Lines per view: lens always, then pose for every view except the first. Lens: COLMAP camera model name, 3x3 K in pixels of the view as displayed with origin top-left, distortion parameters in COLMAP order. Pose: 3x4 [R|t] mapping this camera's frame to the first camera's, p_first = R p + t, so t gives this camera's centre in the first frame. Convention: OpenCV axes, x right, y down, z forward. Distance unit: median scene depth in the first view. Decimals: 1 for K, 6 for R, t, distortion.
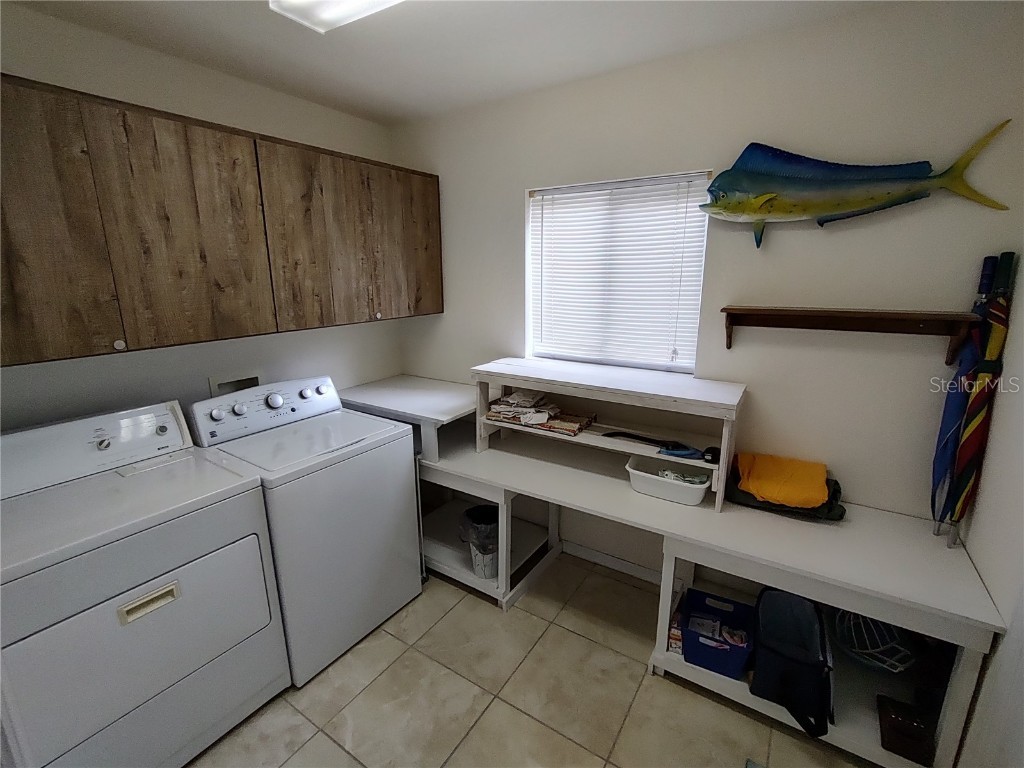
lens RADIAL K [[465.2, 0, 505.6], [0, 465.2, 385.4], [0, 0, 1]] dist [-0.001512, -0.000807]
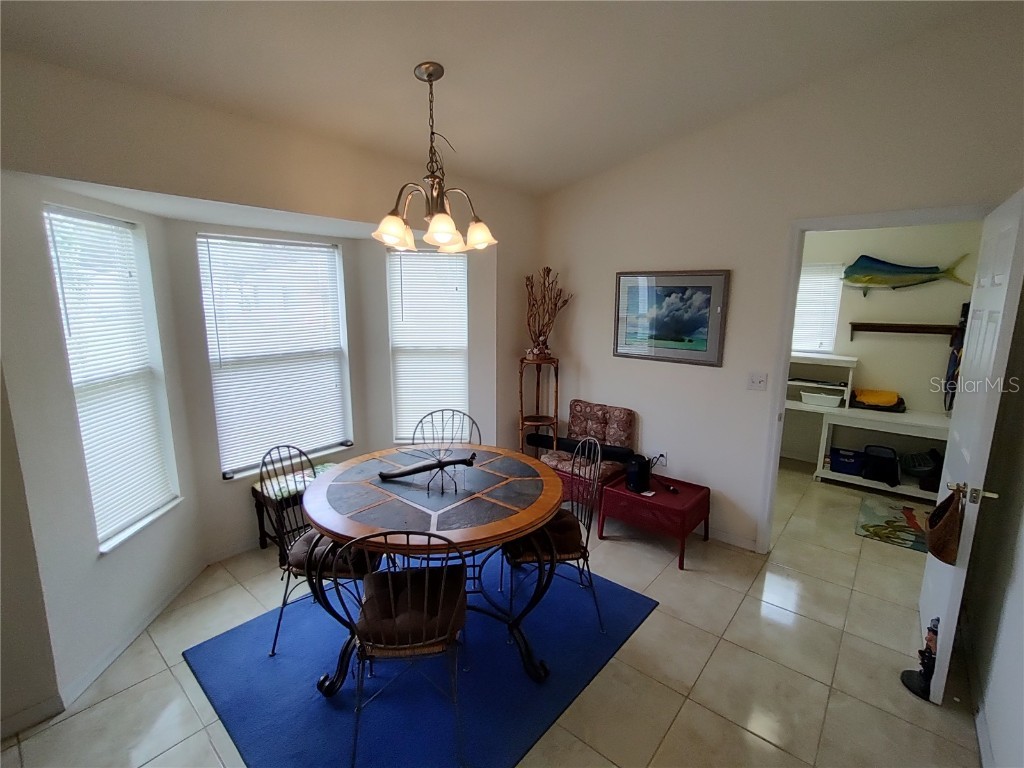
lens RADIAL K [[465.2, 0, 505.6], [0, 465.2, 385.7], [0, 0, 1]] dist [-0.001512, -0.000807]
pose [[0.992120, 0.040896, -0.118432, -0.981067], [-0.049242, 0.996441, -0.068421, 0.406476], [0.115212, 0.073713, 0.990602, -1.531378]]
